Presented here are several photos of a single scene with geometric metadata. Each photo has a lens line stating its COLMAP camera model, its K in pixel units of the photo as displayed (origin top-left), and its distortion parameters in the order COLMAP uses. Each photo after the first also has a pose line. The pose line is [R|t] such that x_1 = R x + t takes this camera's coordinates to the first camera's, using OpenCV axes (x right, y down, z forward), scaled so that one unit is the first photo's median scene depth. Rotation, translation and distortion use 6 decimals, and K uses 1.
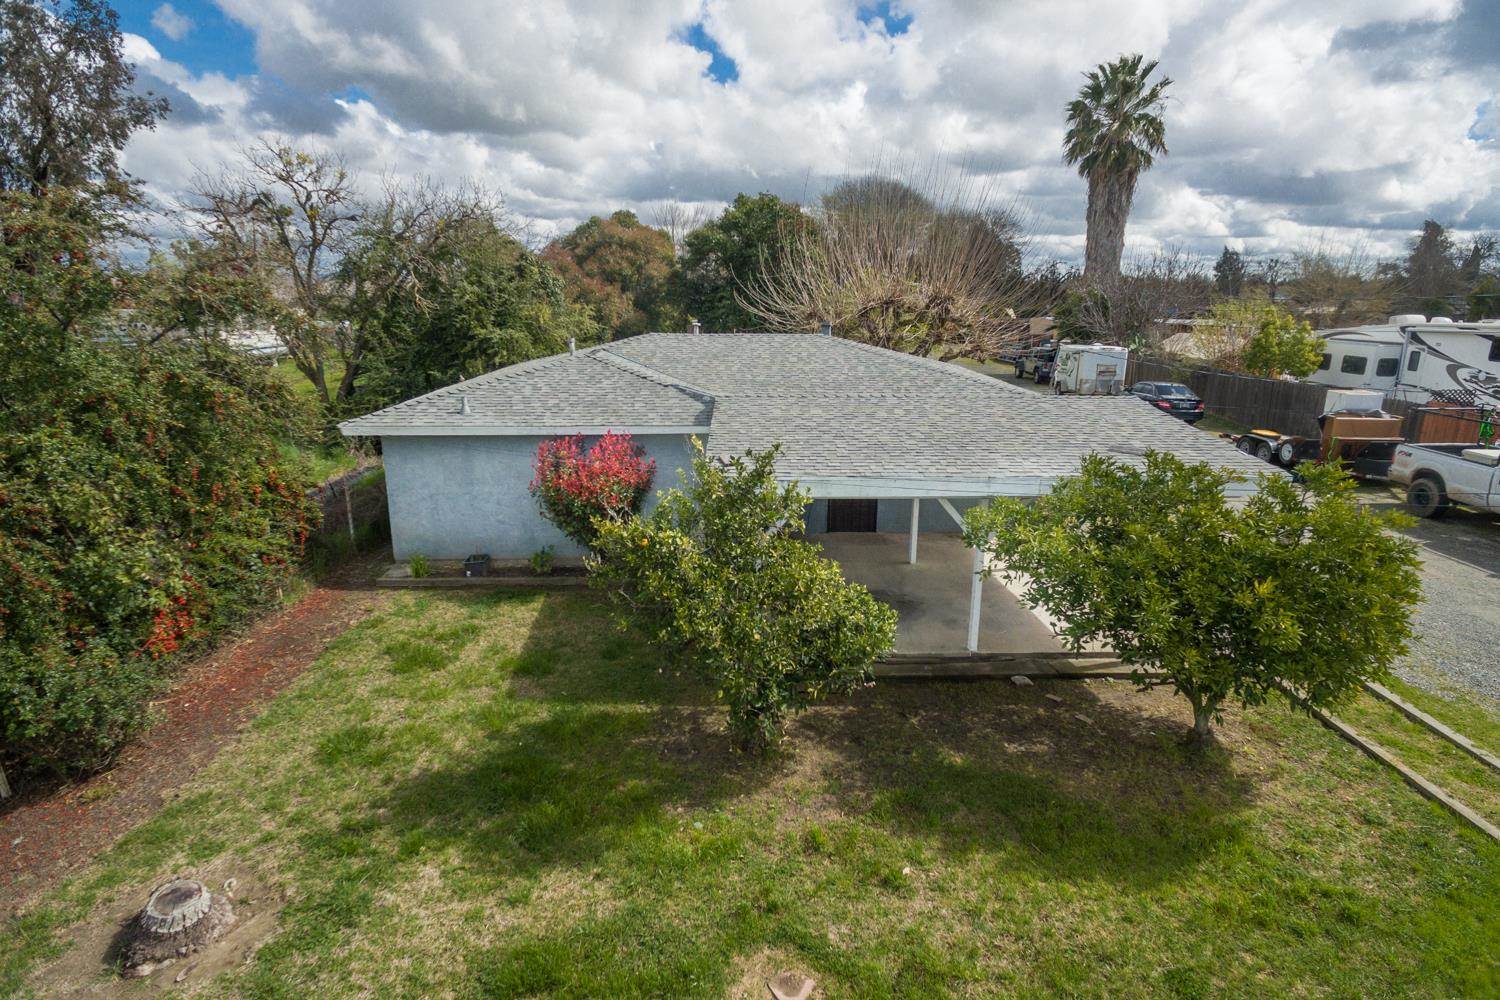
lens RADIAL K [[840.1, 0, 744.5], [0, 840.1, 516.8], [0, 0, 1]] dist [0.006260, 0.000813]
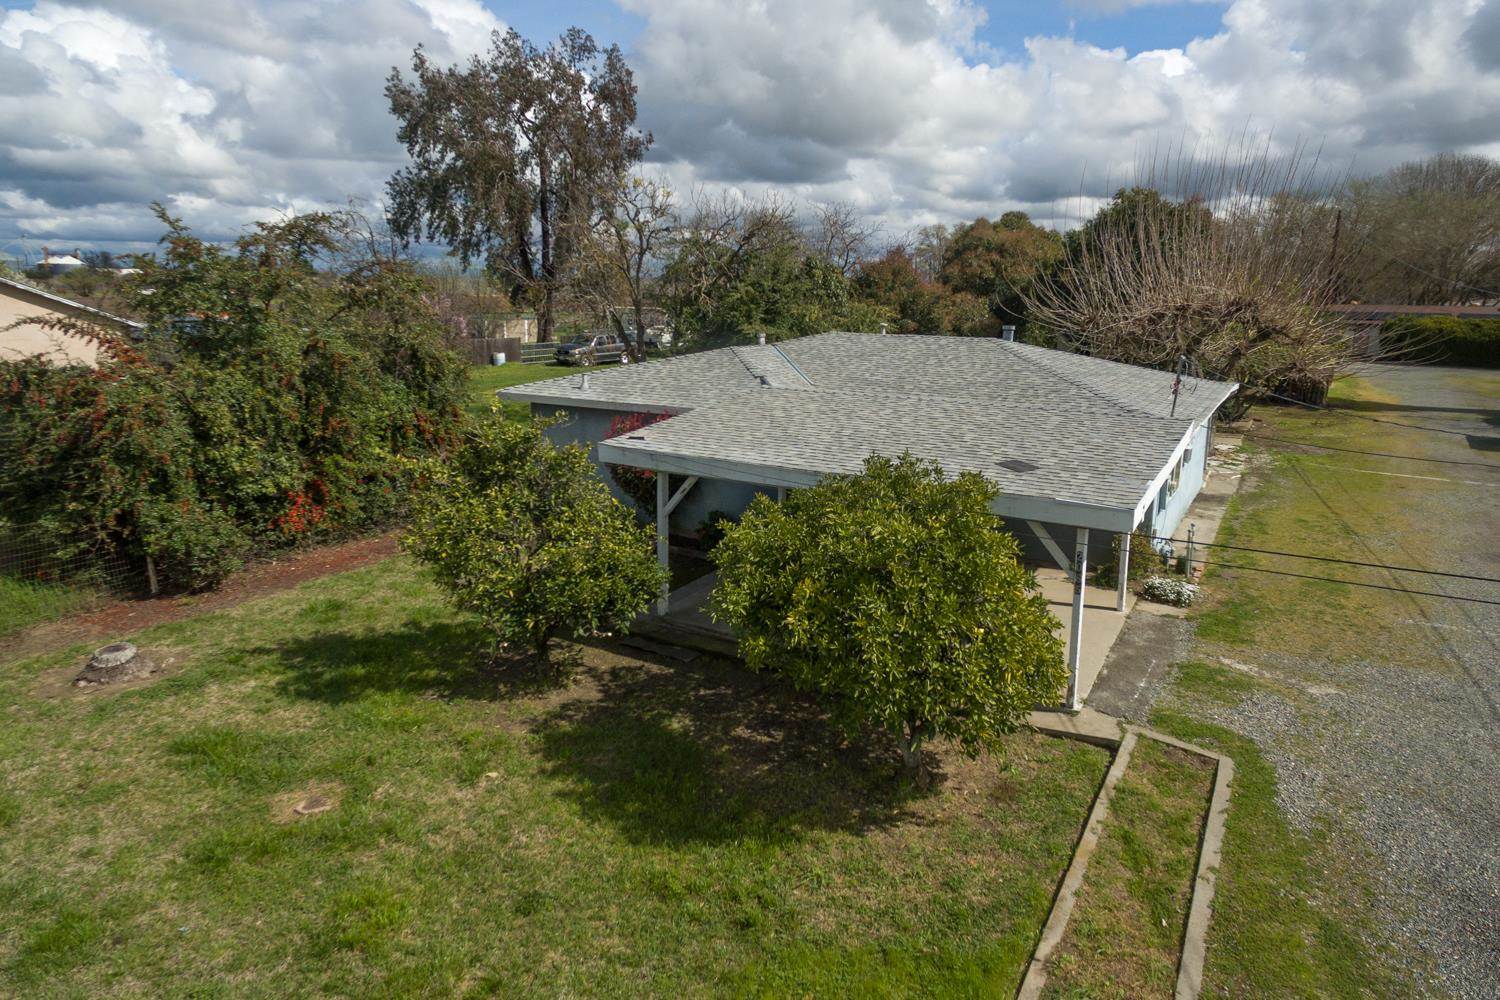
lens RADIAL K [[881.5, 0, 773.8], [0, 881.5, 477.3], [0, 0, 1]] dist [0.021022, -0.000164]
pose [[0.867276, 0.111993, -0.485068, 0.874518], [-0.140785, 0.989768, -0.023197, -0.010587], [0.477507, 0.088409, 0.874169, 0.060033]]
